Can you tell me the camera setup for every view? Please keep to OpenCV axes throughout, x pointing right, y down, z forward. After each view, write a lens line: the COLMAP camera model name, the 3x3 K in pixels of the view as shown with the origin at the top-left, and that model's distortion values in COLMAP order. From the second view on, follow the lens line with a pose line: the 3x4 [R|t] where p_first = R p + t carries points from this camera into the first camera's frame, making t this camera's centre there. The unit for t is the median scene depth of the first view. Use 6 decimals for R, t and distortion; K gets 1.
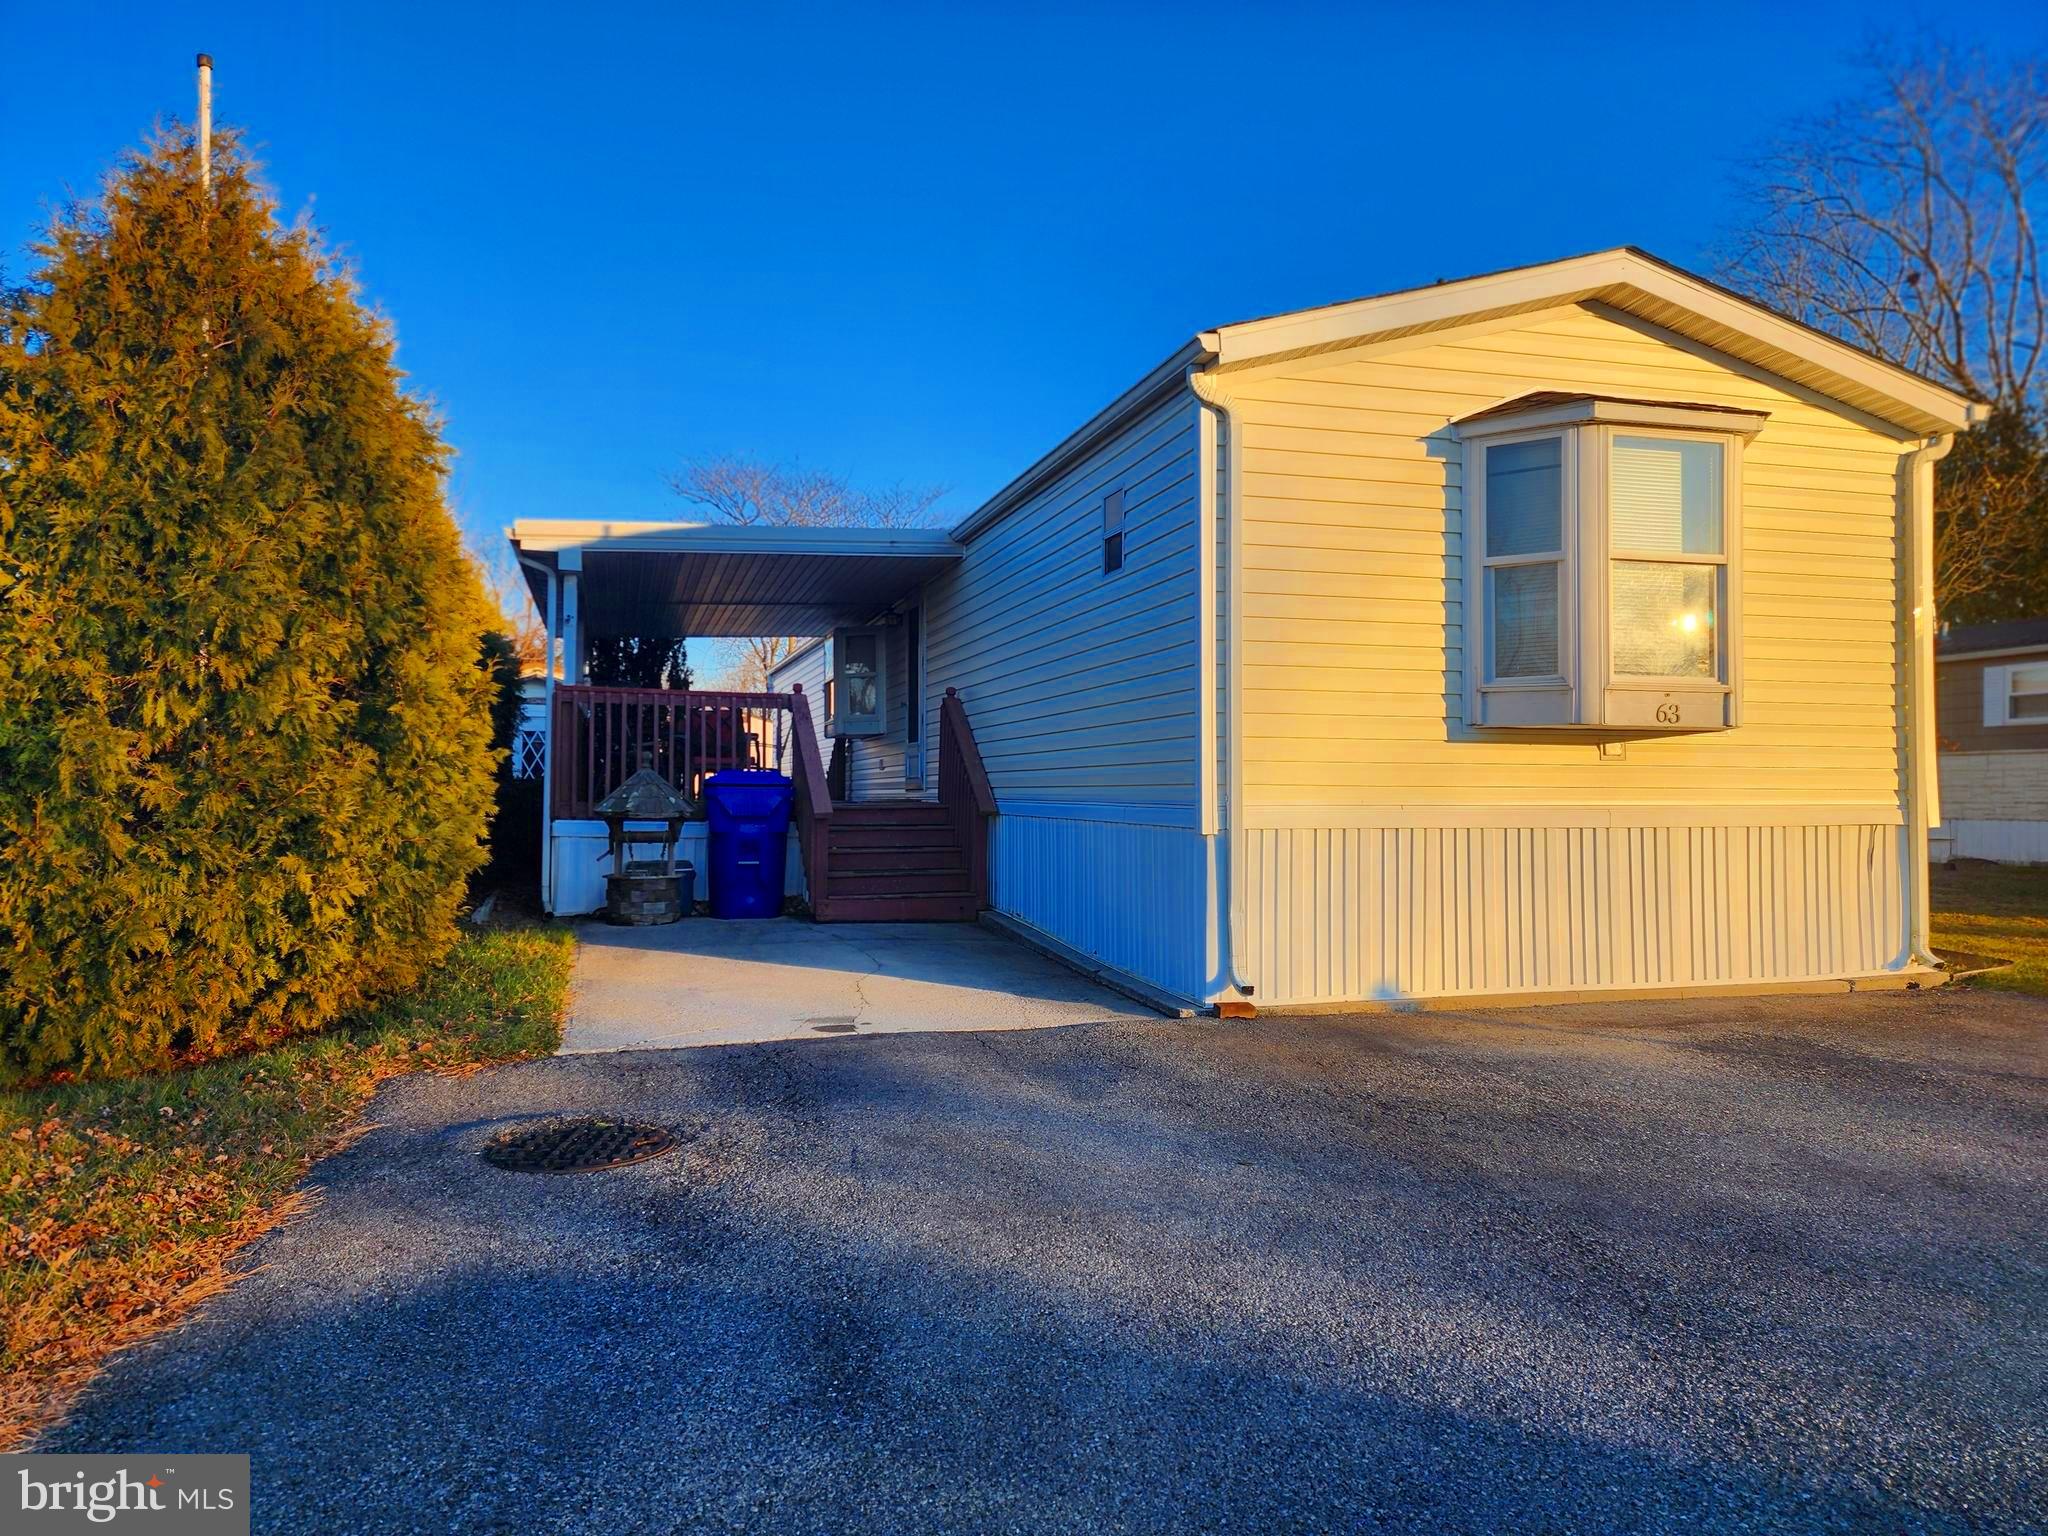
lens RADIAL K [[1345.9, 0, 1024.0], [0, 1345.9, 768.0], [0, 0, 1]] dist [0.085931, -0.075332]
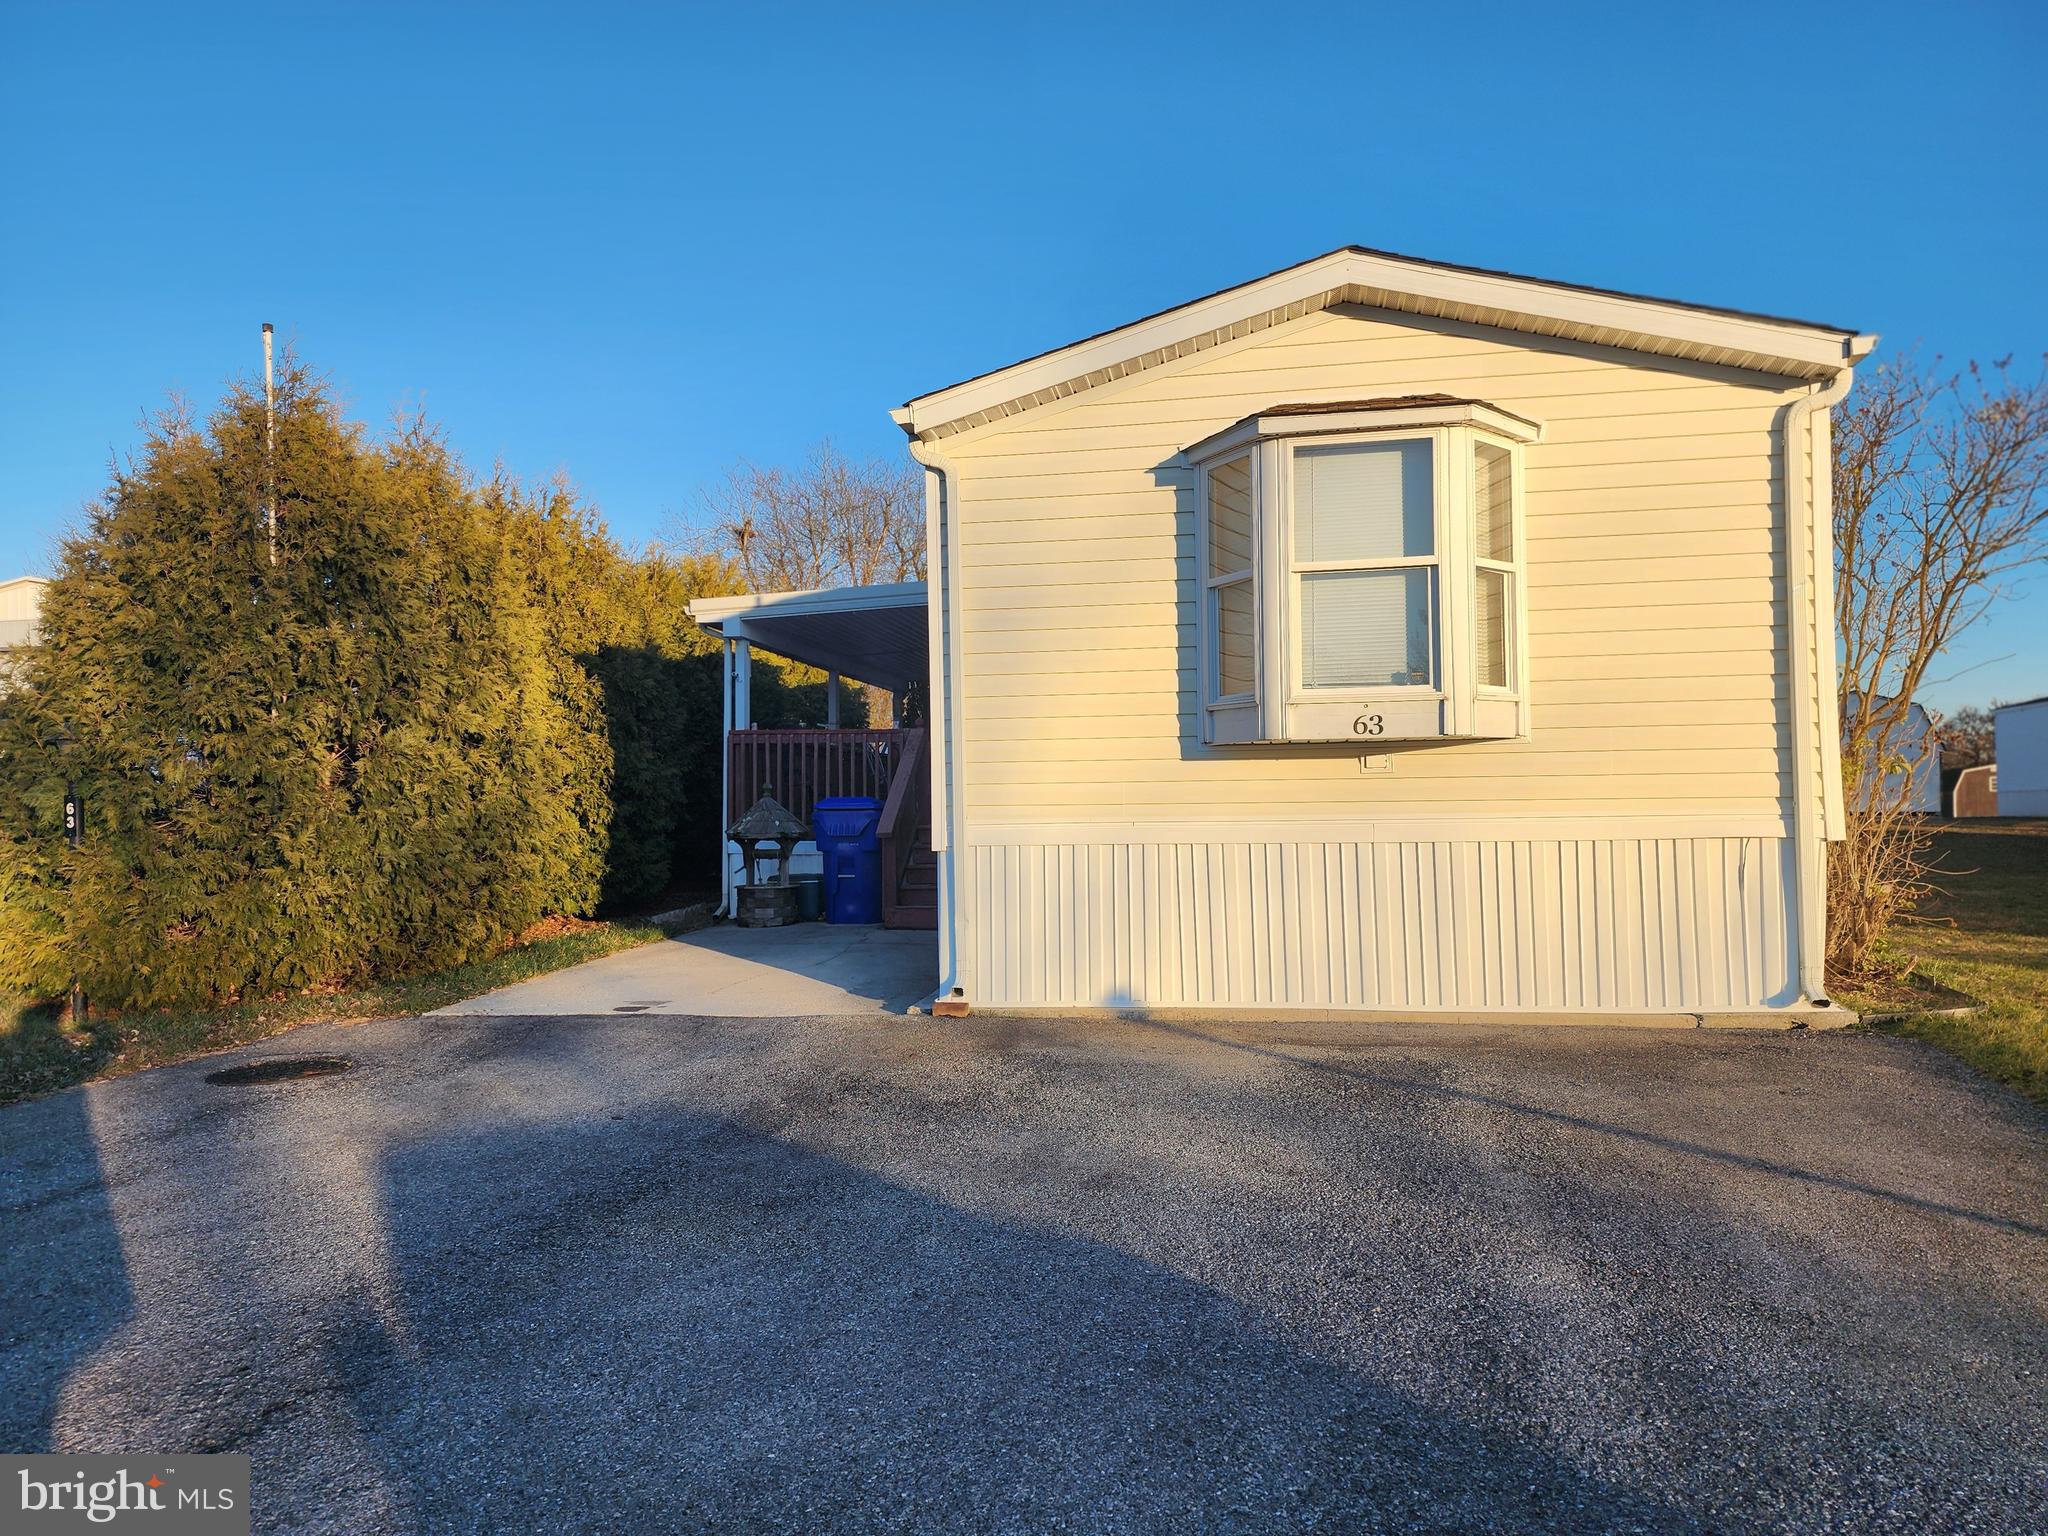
lens RADIAL K [[1345.9, 0, 1024.0], [0, 1345.9, 768.0], [0, 0, 1]] dist [0.085931, -0.075332]
pose [[0.900097, -0.029619, -0.434682, 0.645855], [0.024000, 0.999542, -0.018413, 0.002783], [0.435029, 0.006141, 0.900396, 0.026995]]
